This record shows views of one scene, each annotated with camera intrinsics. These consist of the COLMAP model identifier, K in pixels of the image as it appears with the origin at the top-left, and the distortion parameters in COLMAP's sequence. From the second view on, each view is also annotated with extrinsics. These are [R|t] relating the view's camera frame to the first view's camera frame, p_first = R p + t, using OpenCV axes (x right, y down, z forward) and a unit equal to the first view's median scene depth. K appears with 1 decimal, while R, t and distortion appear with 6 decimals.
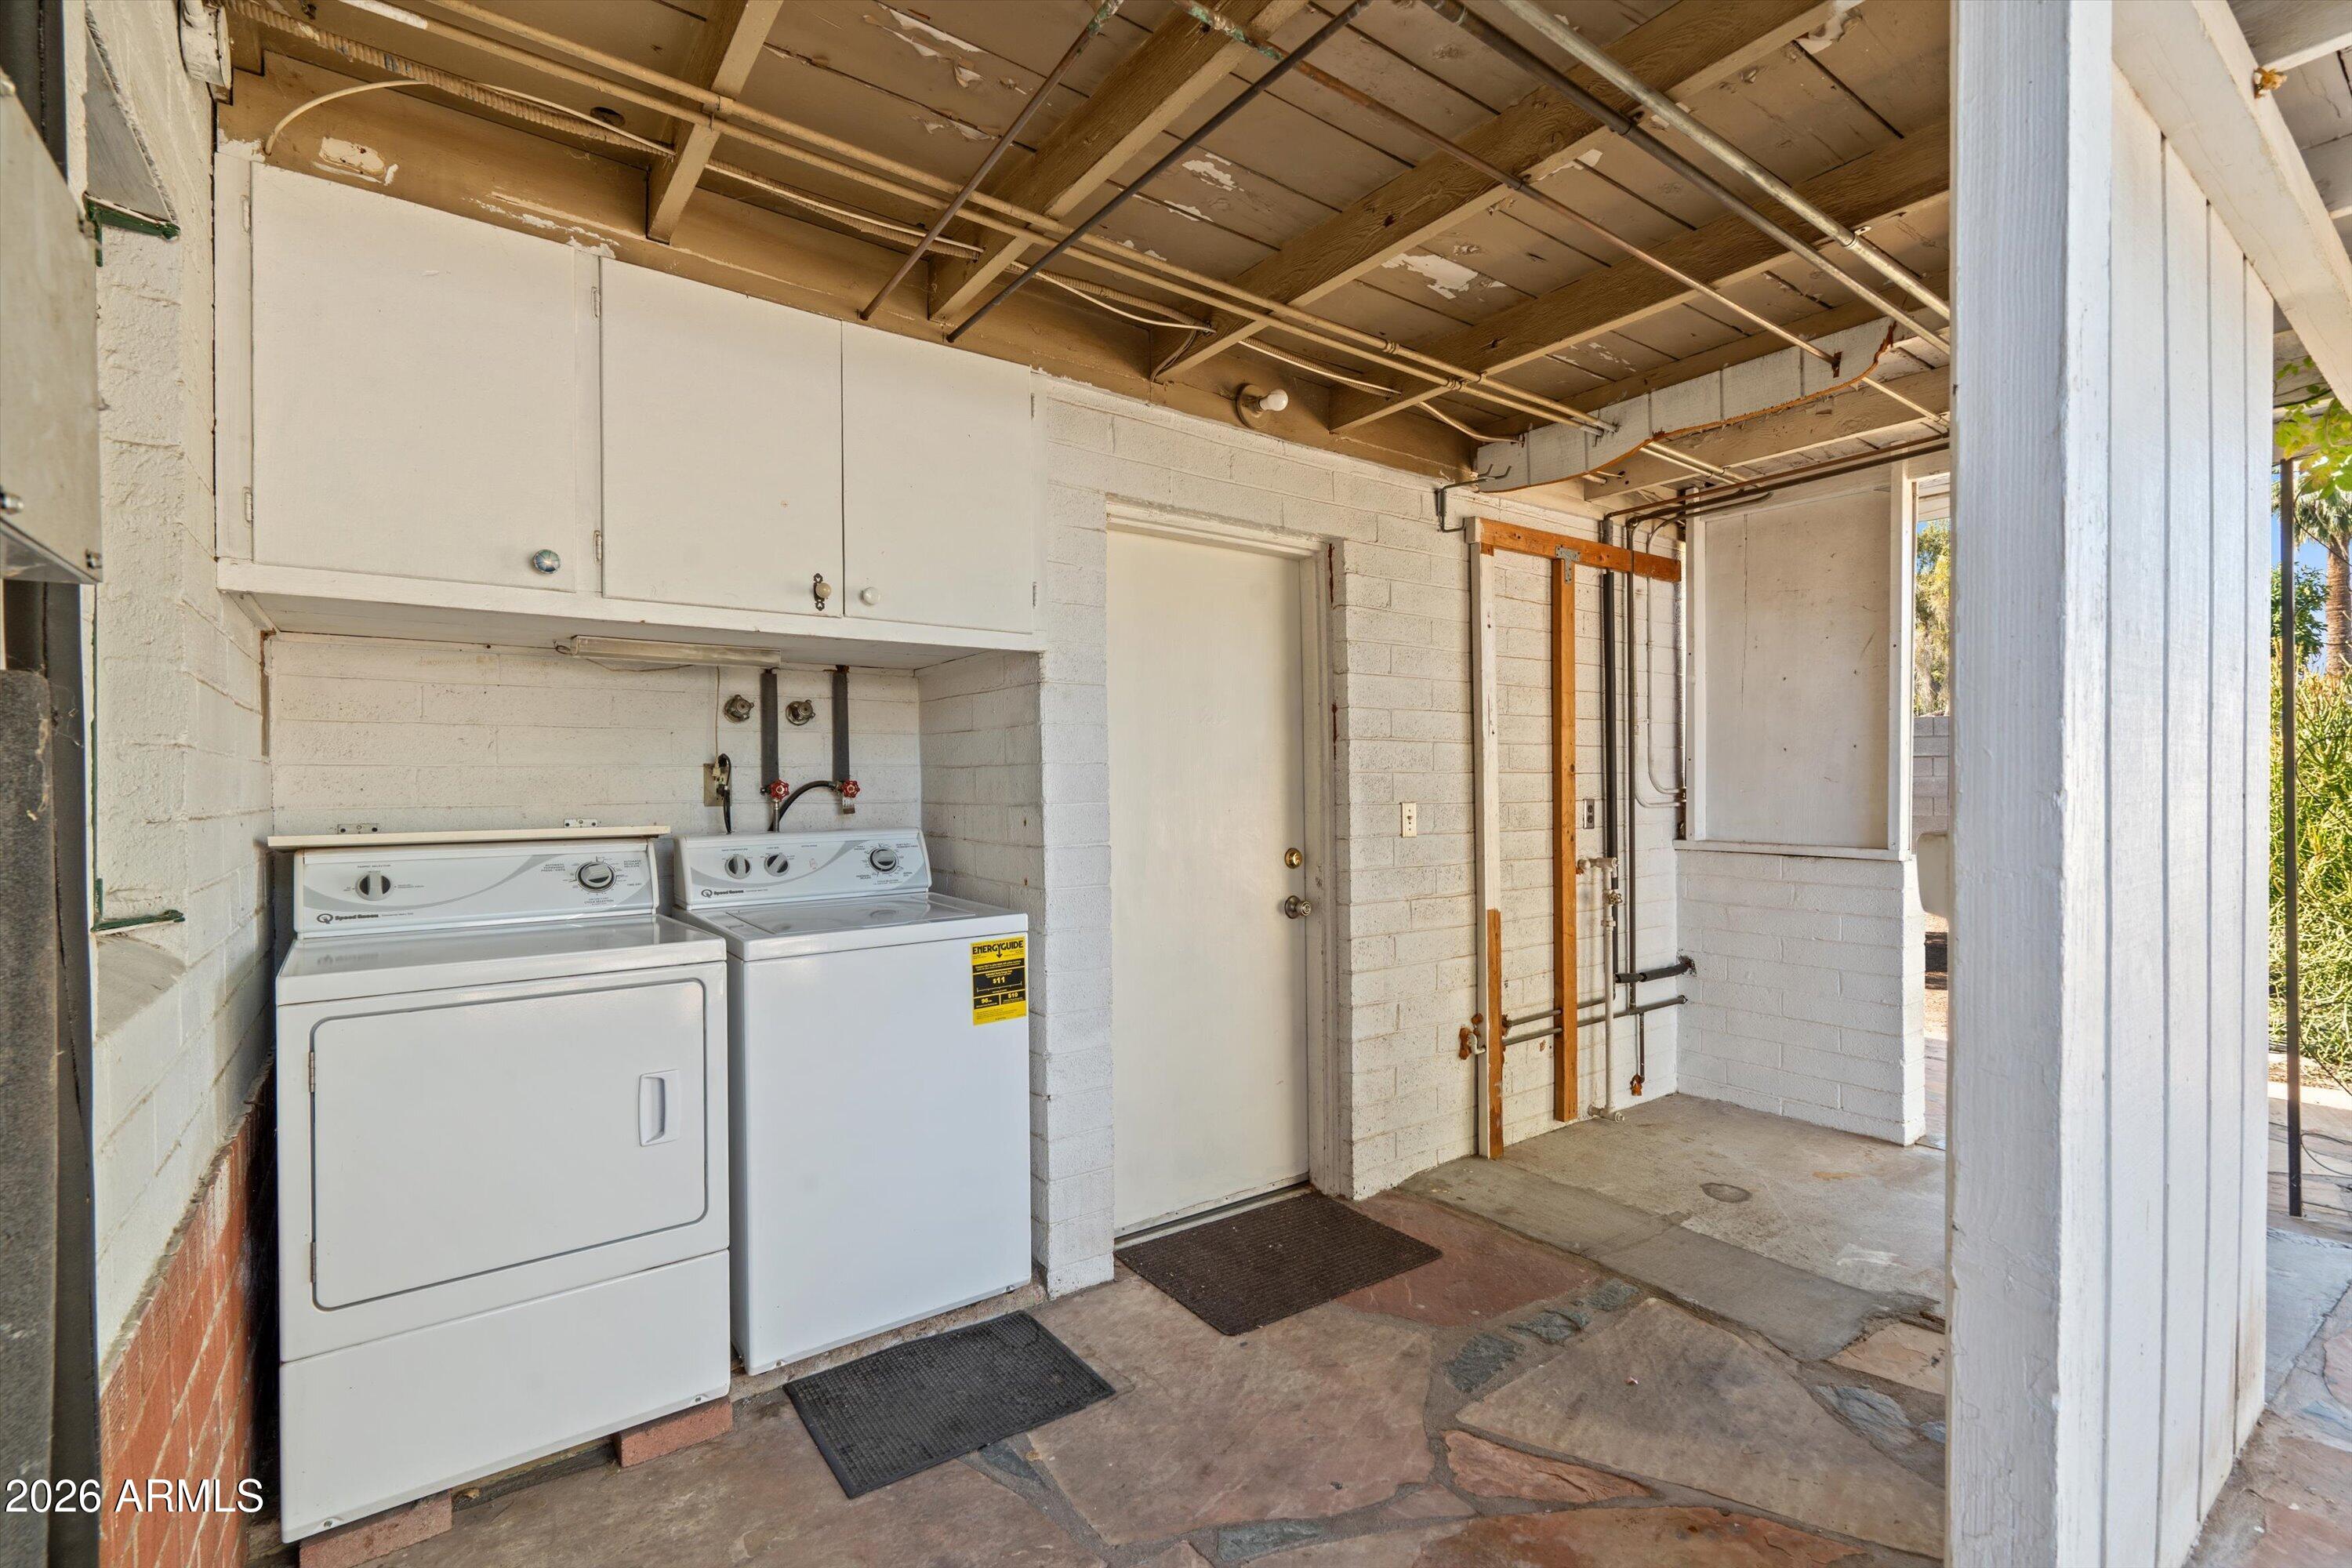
lens RADIAL K [[1060.9, 0, 1188.0], [0, 1060.9, 787.3], [0, 0, 1]] dist [0.000122, 0.000017]
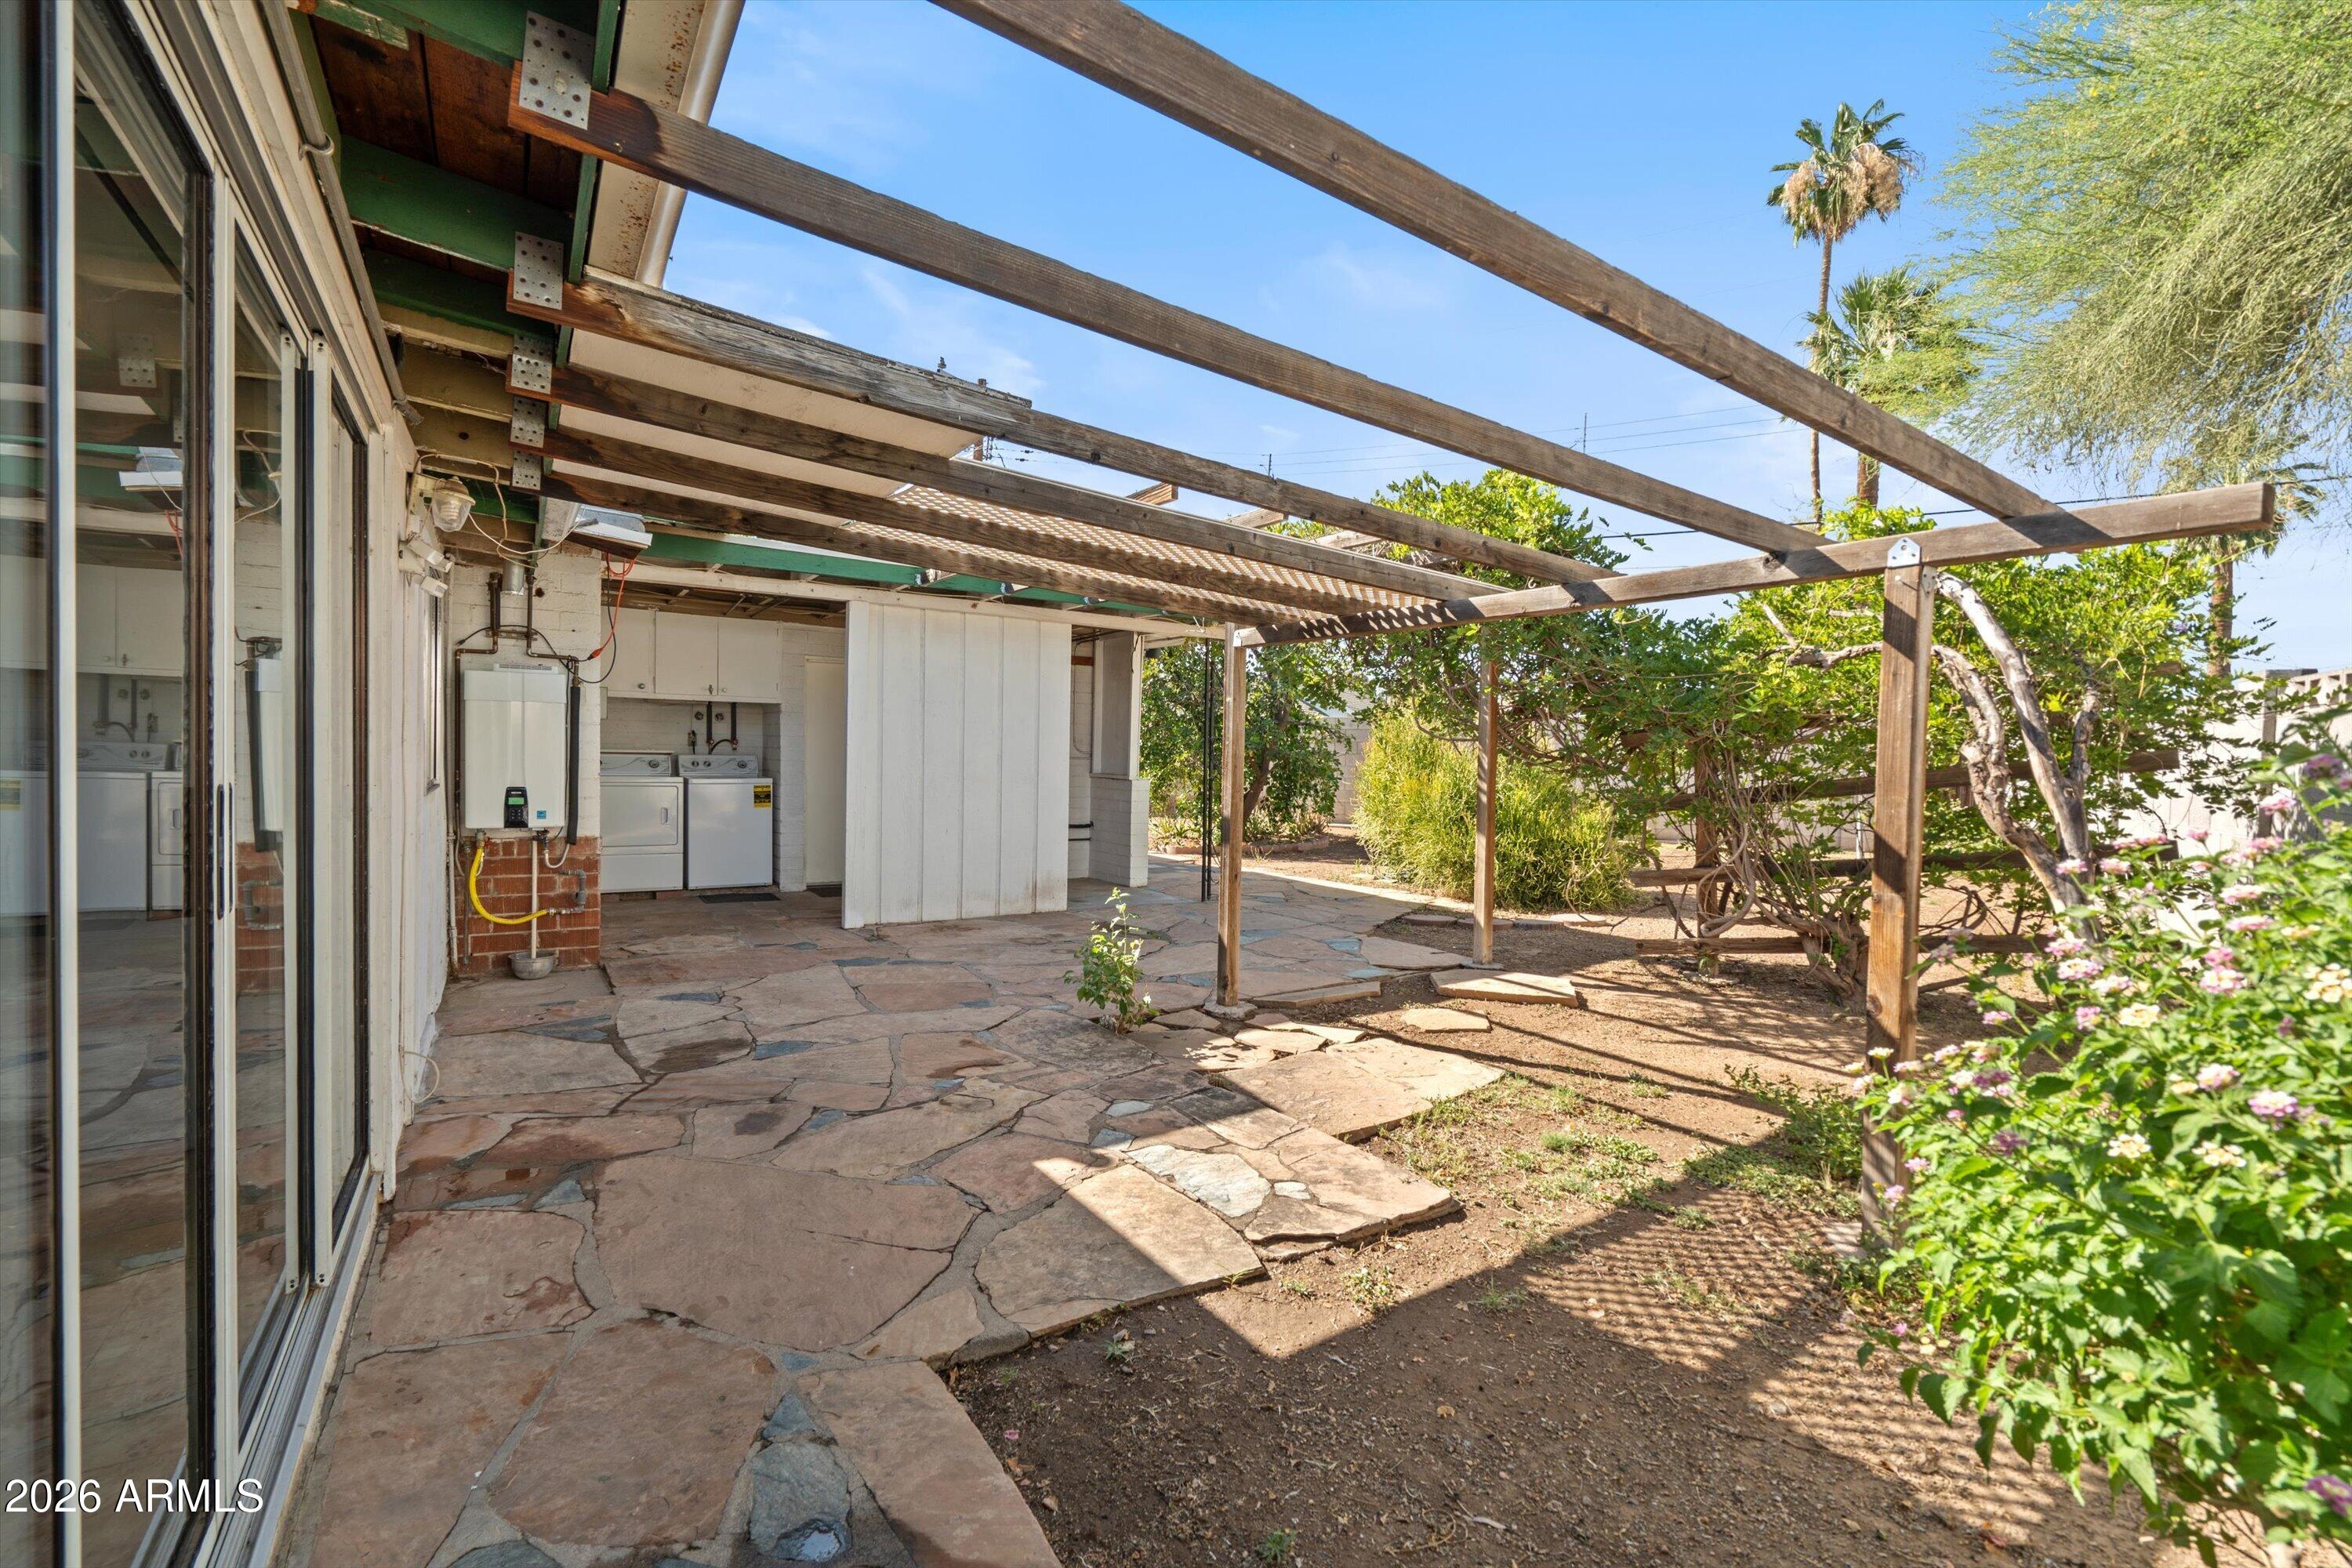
lens RADIAL K [[1060.9, 0, 1171.7], [0, 1060.9, 778.9], [0, 0, 1]] dist [0.000122, 0.000017]
pose [[0.996896, 0.025402, -0.074523, 1.366259], [-0.024200, 0.999563, 0.016982, 0.029218], [0.074922, -0.015126, 0.997075, -2.294946]]
